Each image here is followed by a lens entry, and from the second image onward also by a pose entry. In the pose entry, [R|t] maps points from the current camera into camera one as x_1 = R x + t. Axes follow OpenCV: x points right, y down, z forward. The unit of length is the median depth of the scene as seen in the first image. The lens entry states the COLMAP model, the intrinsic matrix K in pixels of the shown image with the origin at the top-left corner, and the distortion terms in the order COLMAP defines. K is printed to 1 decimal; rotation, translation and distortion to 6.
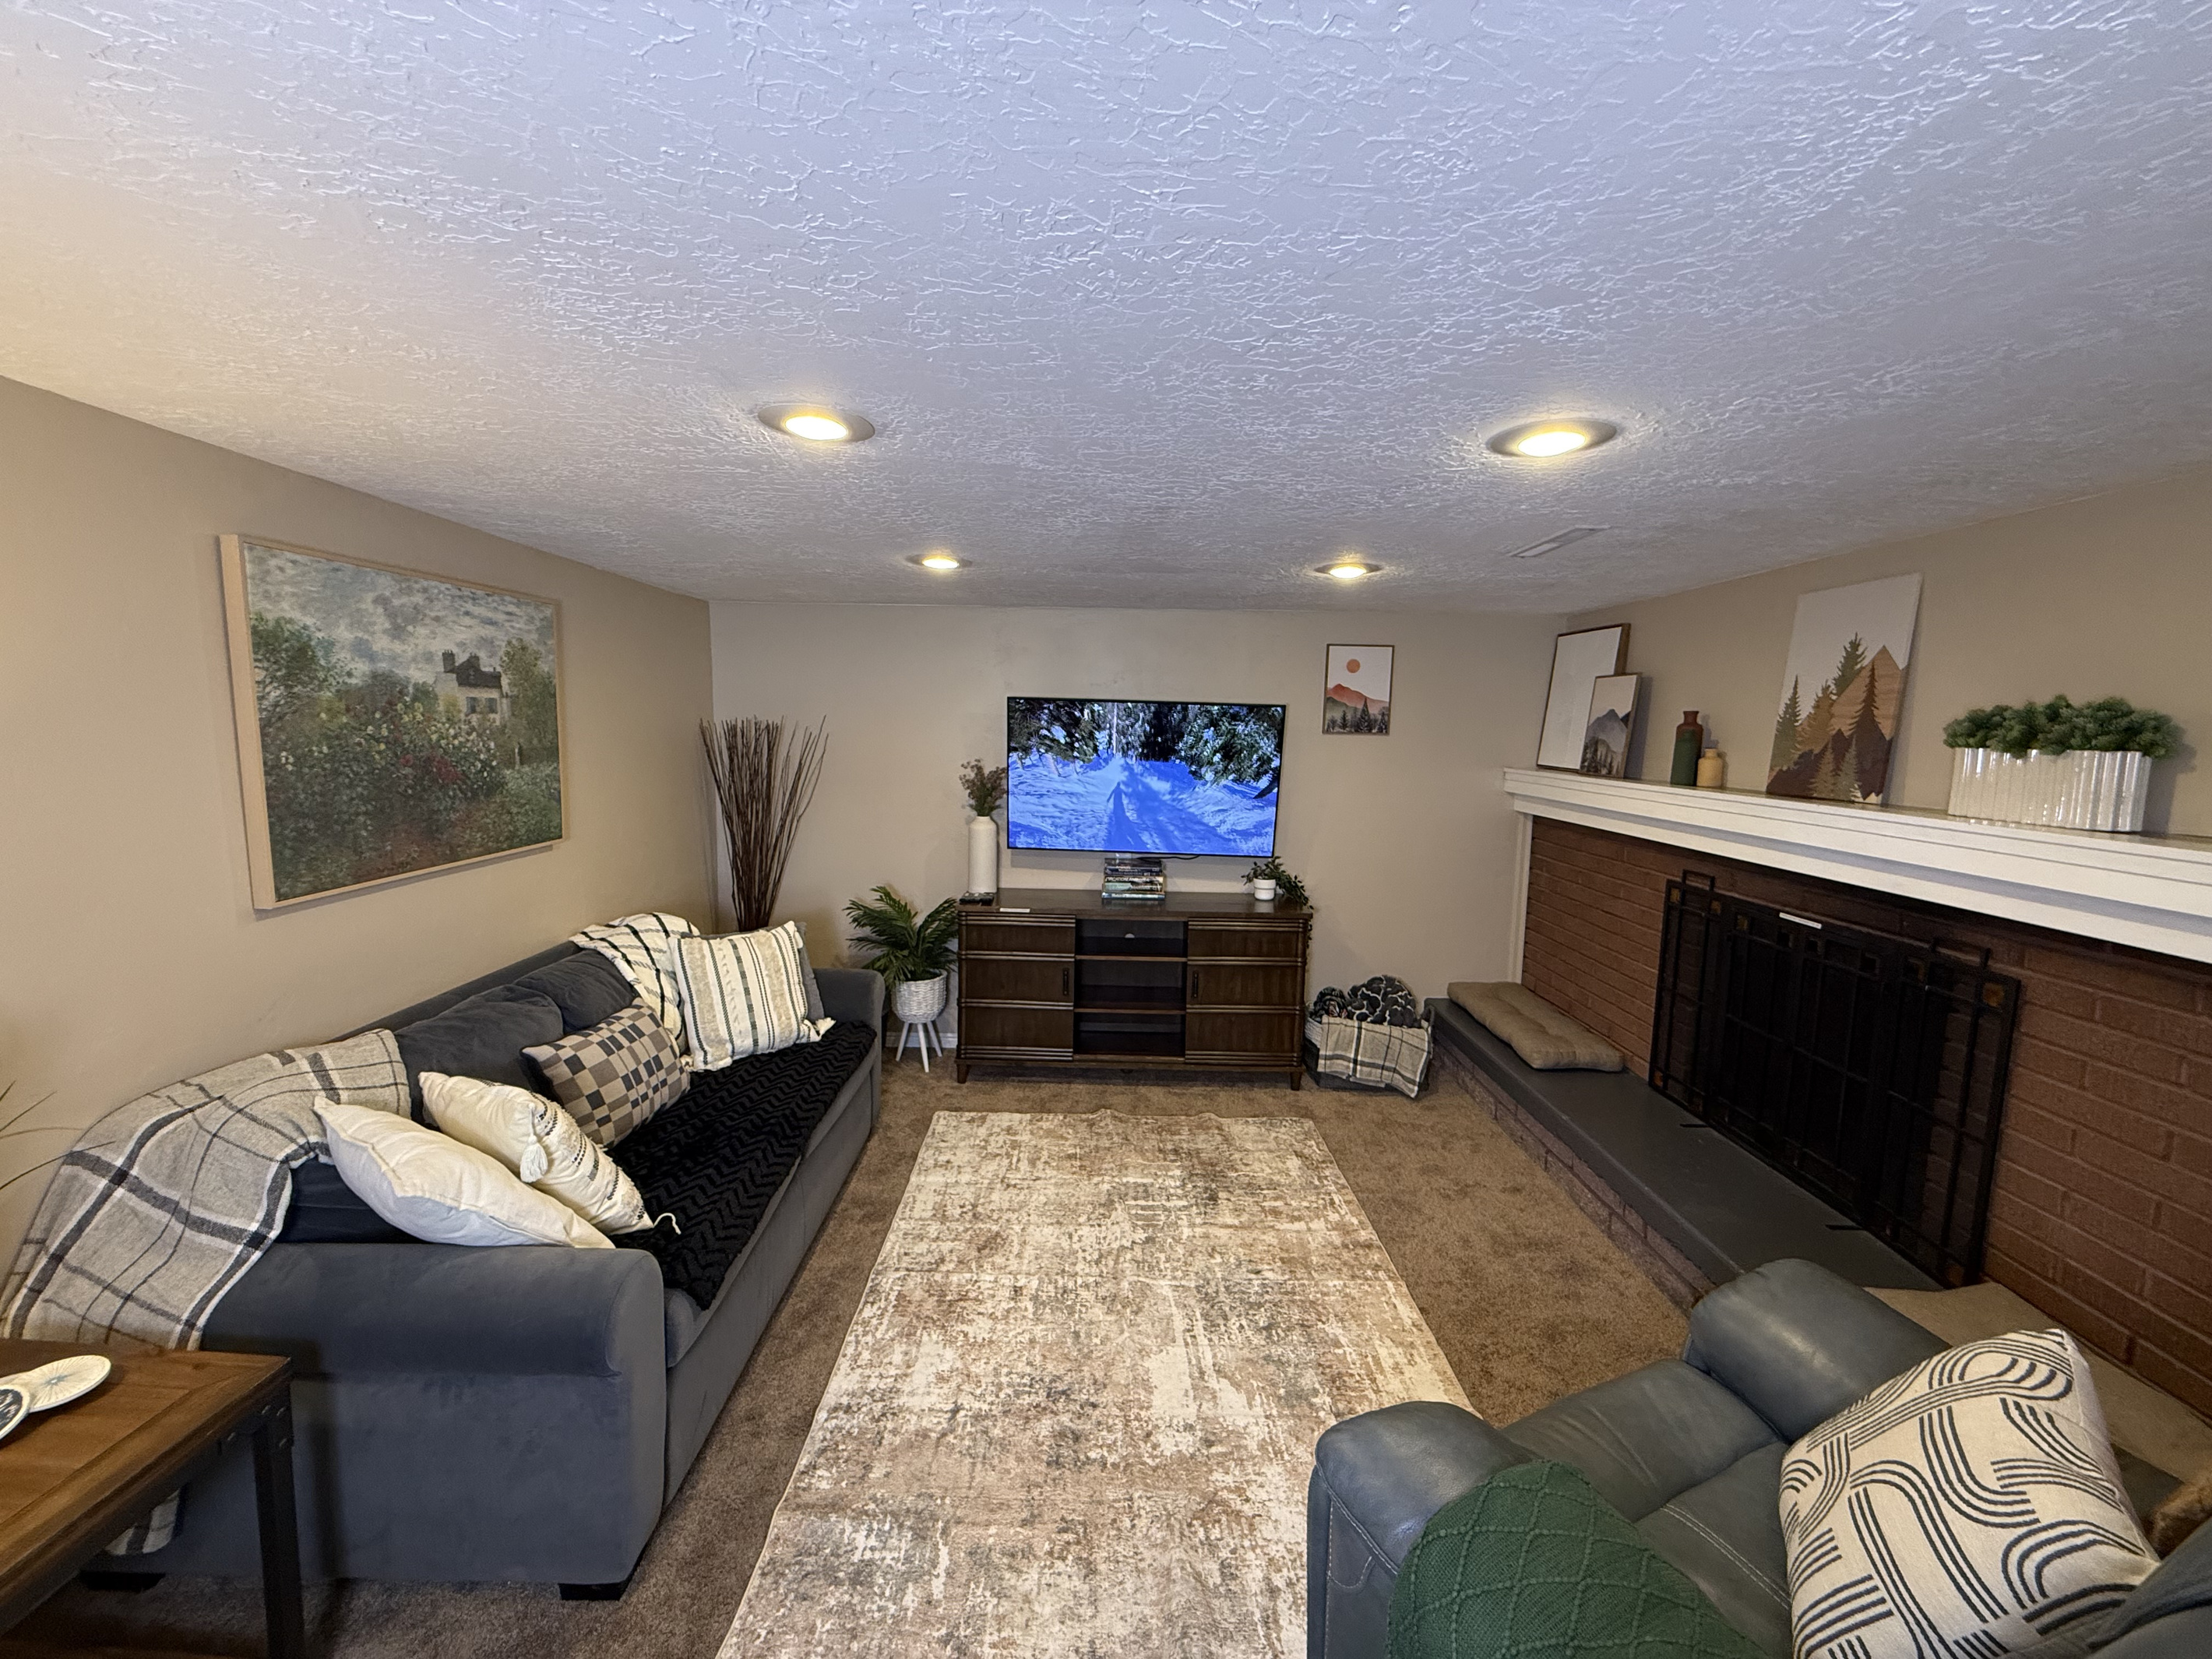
lens RADIAL K [[878.2, 0, 1096.0], [0, 878.2, 829.4], [0, 0, 1]] dist [-0.002275, 0.000657]
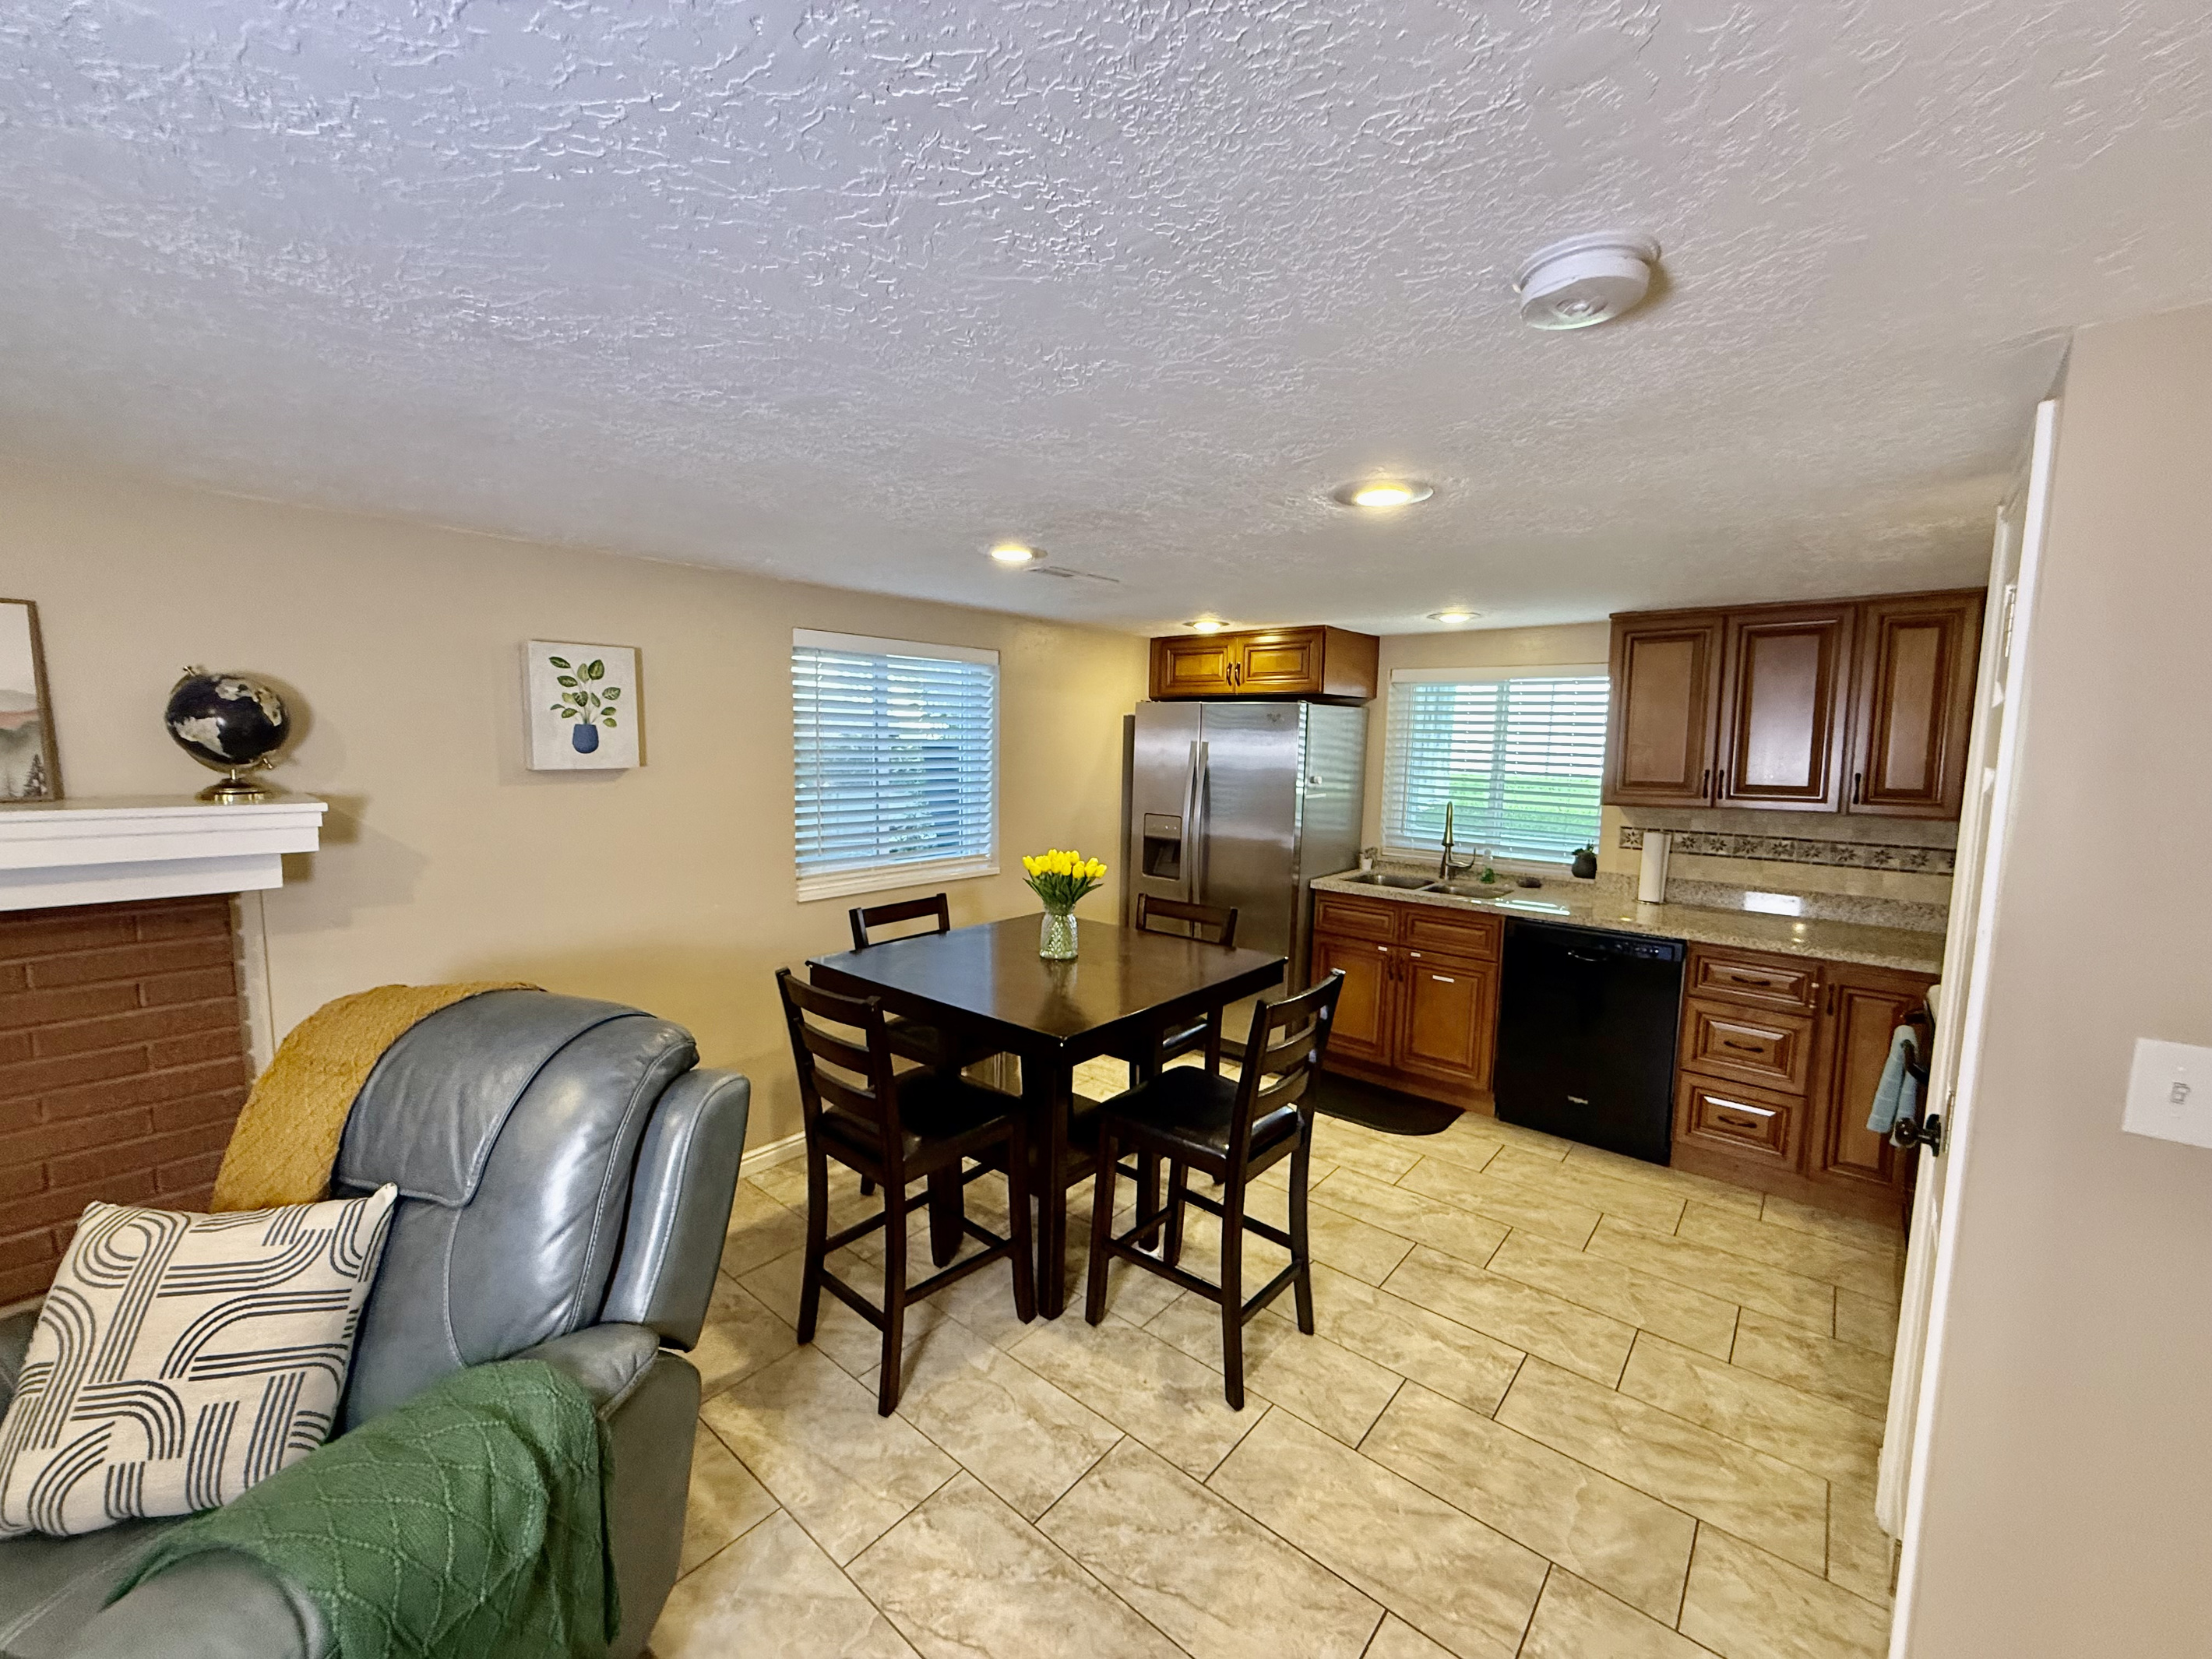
lens RADIAL K [[879.2, 0, 1096.0], [0, 879.2, 828.3], [0, 0, 1]] dist [-0.000772, -0.000067]
pose [[-0.766941, -0.098135, 0.634170, -0.303997], [0.042874, 0.978194, 0.203221, -0.054086], [-0.640284, 0.183048, -0.746010, 0.415755]]
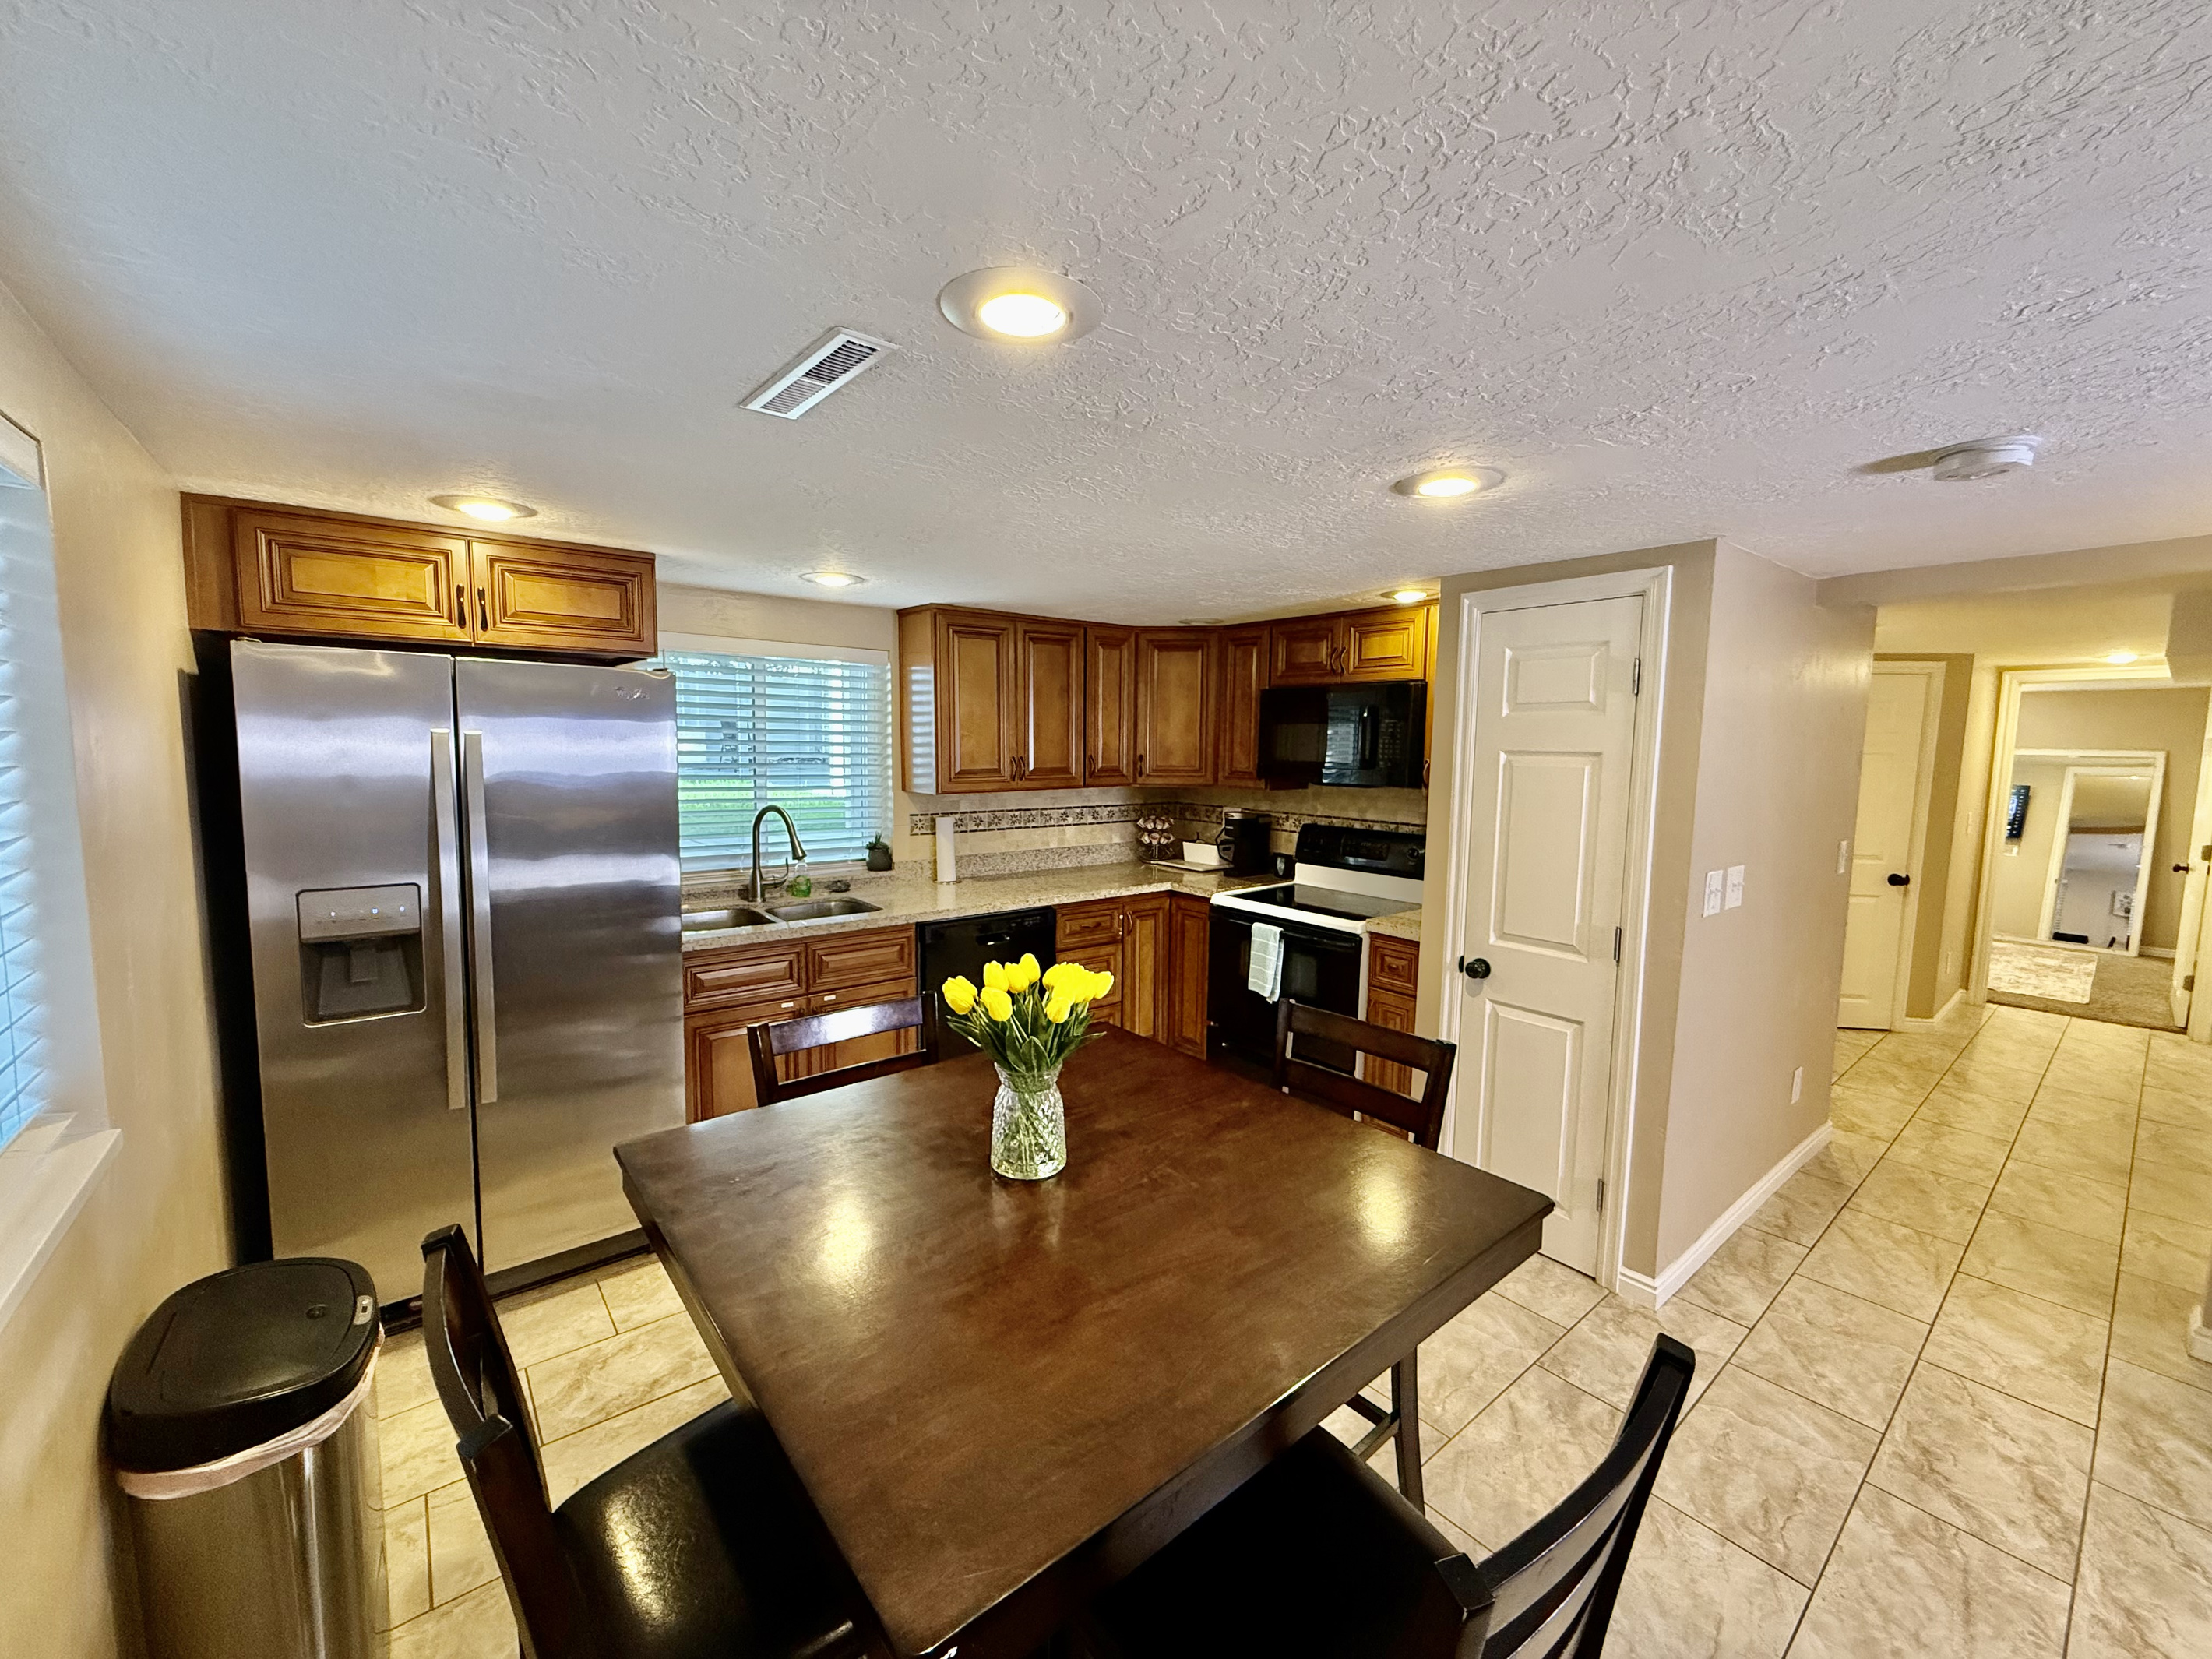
lens RADIAL K [[879.2, 0, 1096.0], [0, 879.2, 828.3], [0, 0, 1]] dist [-0.000772, -0.000067]
pose [[-0.772217, 0.033630, -0.634468, 0.691745], [-0.102617, 0.978886, 0.176783, 0.008466], [0.627017, 0.201622, -0.752462, 0.070917]]
